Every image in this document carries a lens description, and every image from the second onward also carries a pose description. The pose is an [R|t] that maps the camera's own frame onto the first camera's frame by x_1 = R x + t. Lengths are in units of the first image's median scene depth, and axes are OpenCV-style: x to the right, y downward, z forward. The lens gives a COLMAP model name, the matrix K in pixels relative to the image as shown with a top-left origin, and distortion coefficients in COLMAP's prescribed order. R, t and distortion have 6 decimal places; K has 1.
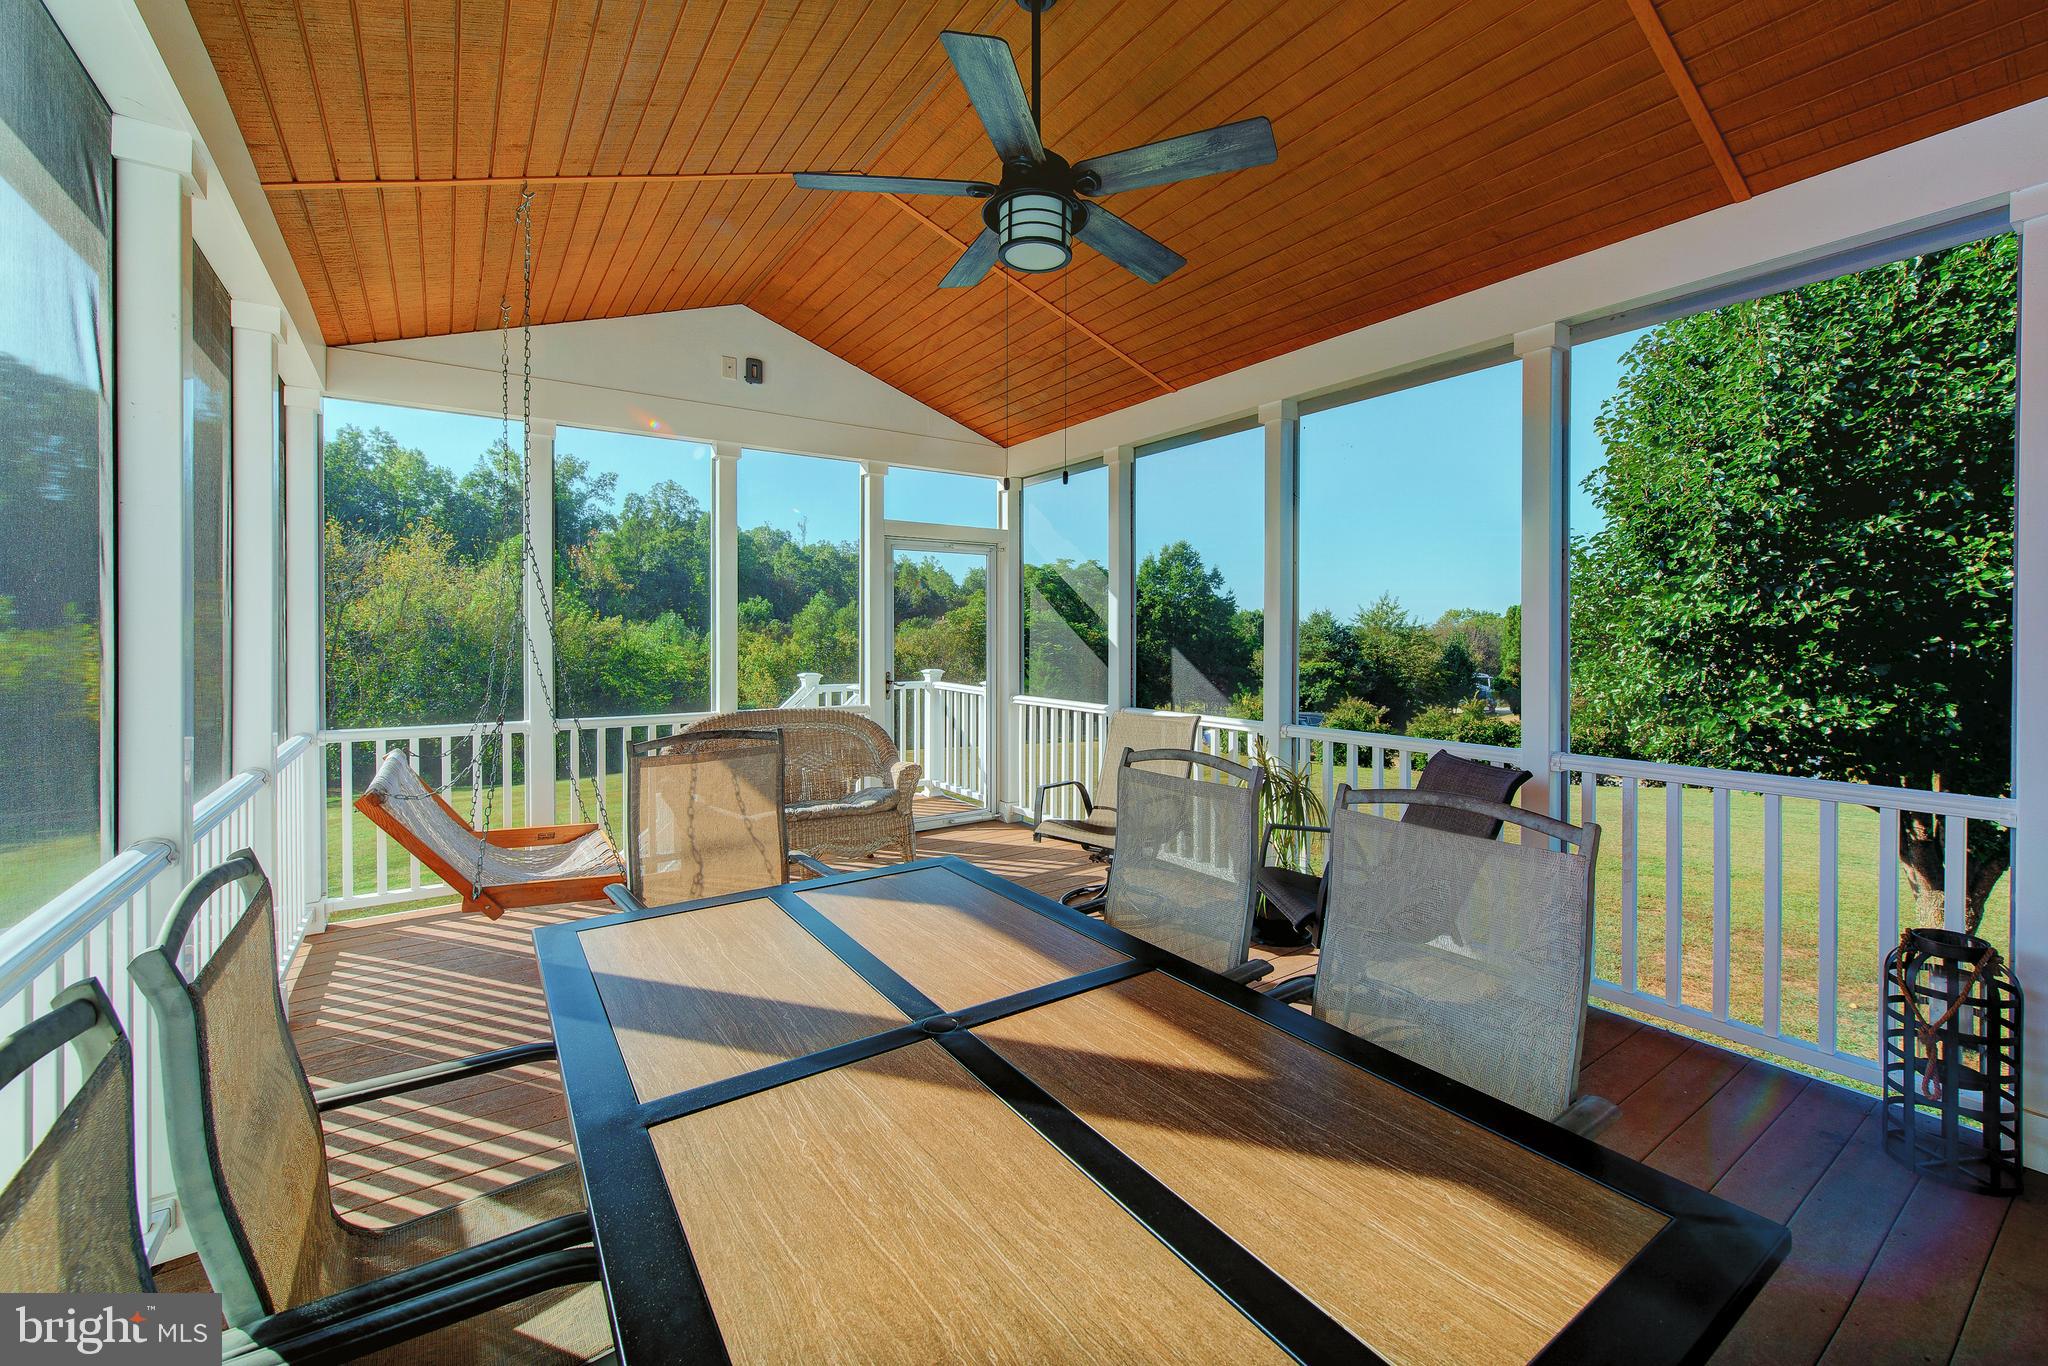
lens RADIAL K [[837.0, 0, 1023.8], [0, 837.0, 636.6], [0, 0, 1]] dist [0.000477, -0.000086]
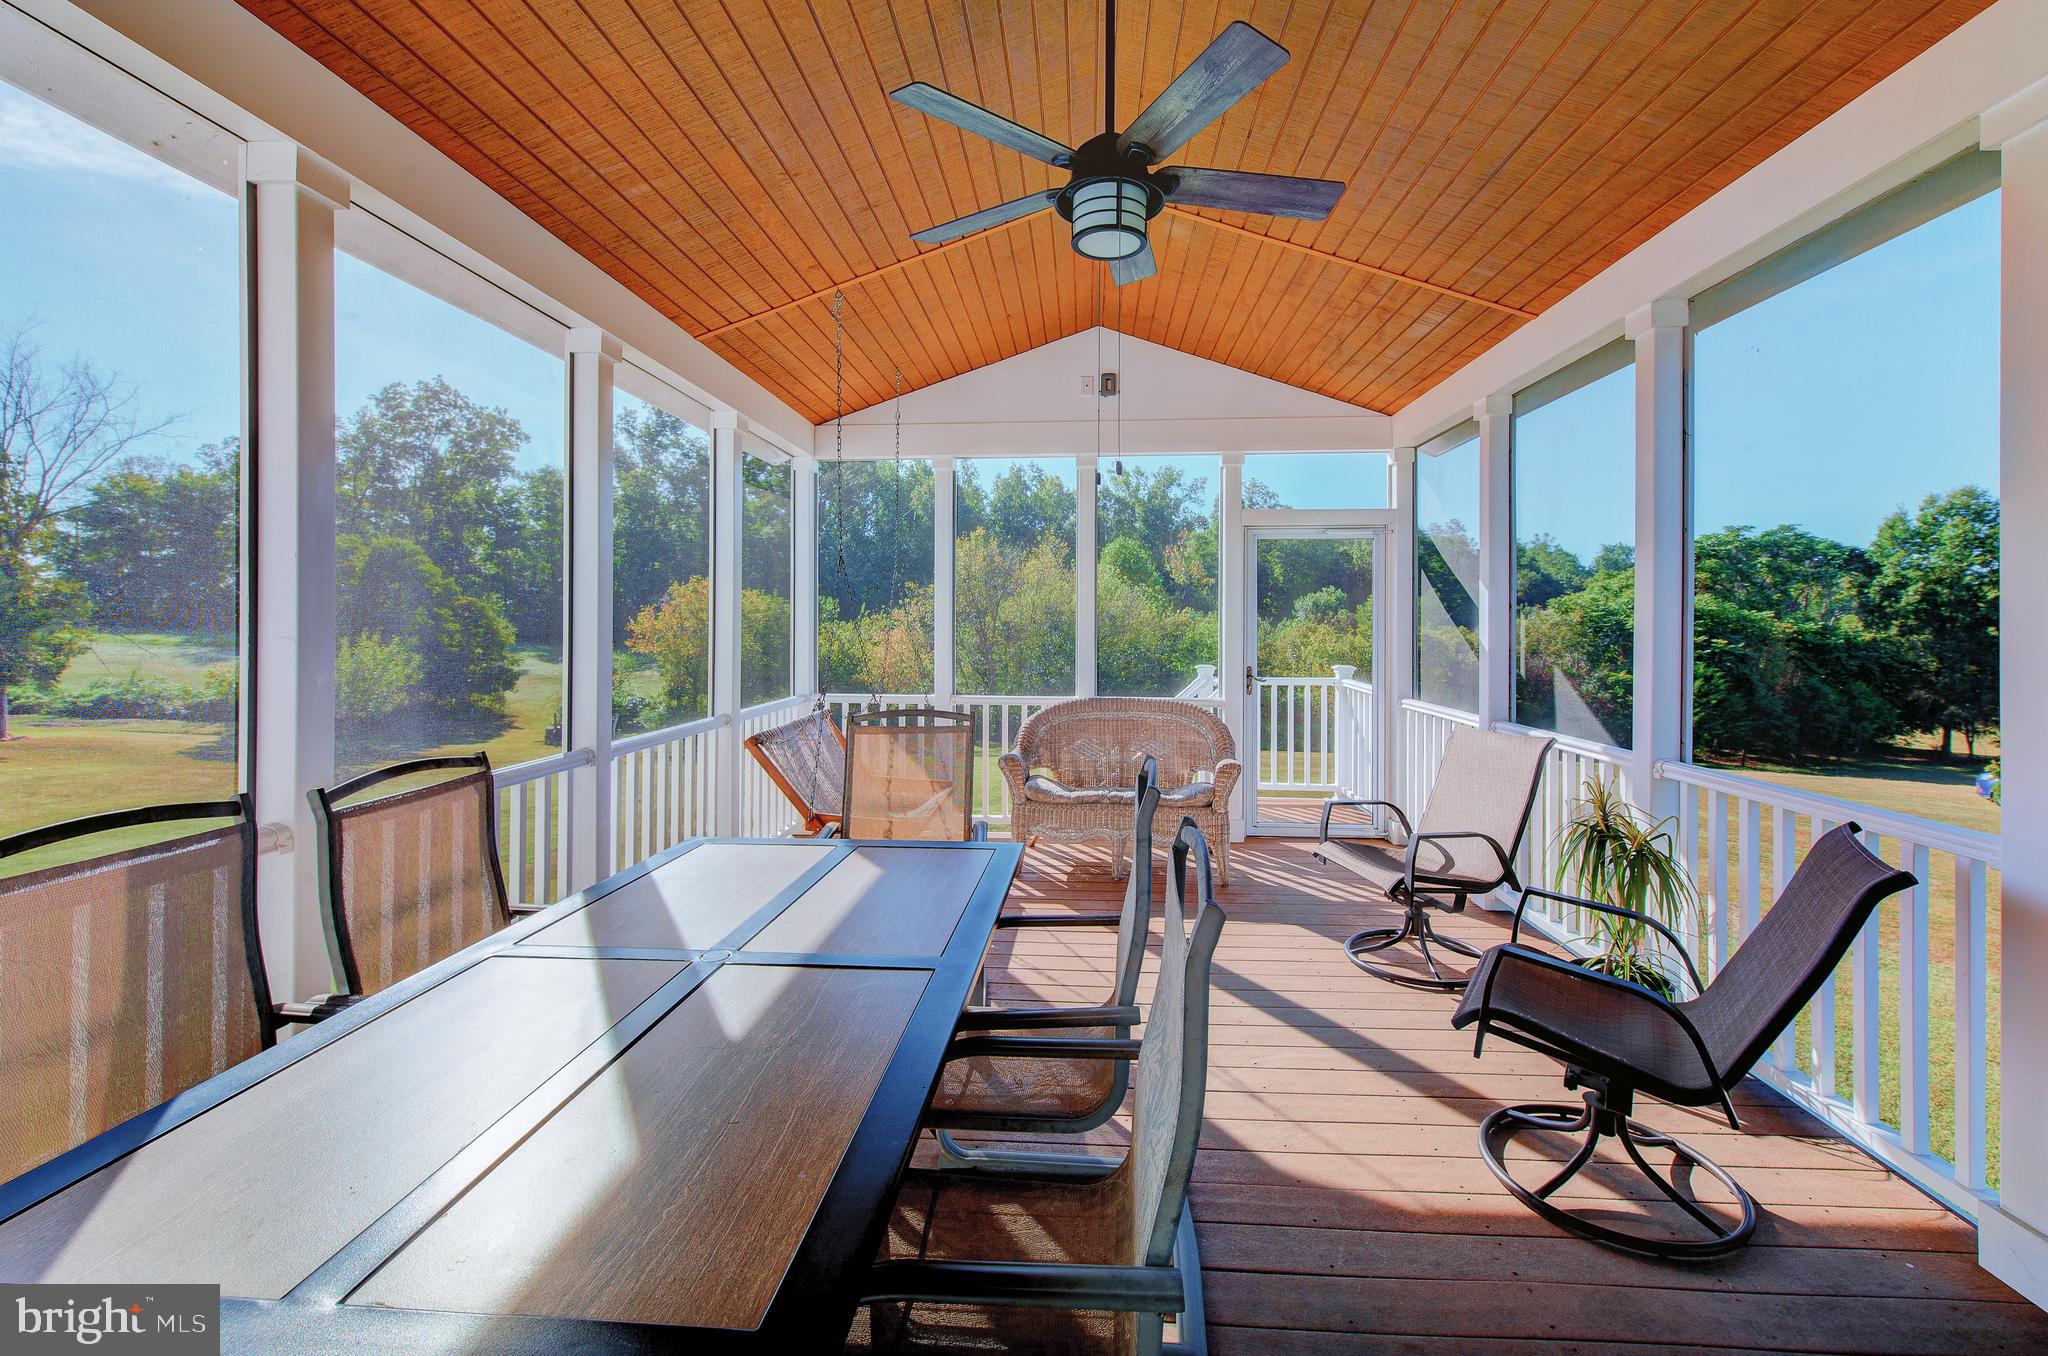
lens RADIAL K [[837.4, 0, 1024.8], [0, 837.4, 623.3], [0, 0, 1]] dist [0.001838, 0.000105]
pose [[0.778465, 0.000361, -0.627688, 0.226459], [-0.003230, 0.999989, -0.003431, -0.003808], [0.627680, 0.004698, 0.778458, 0.075175]]
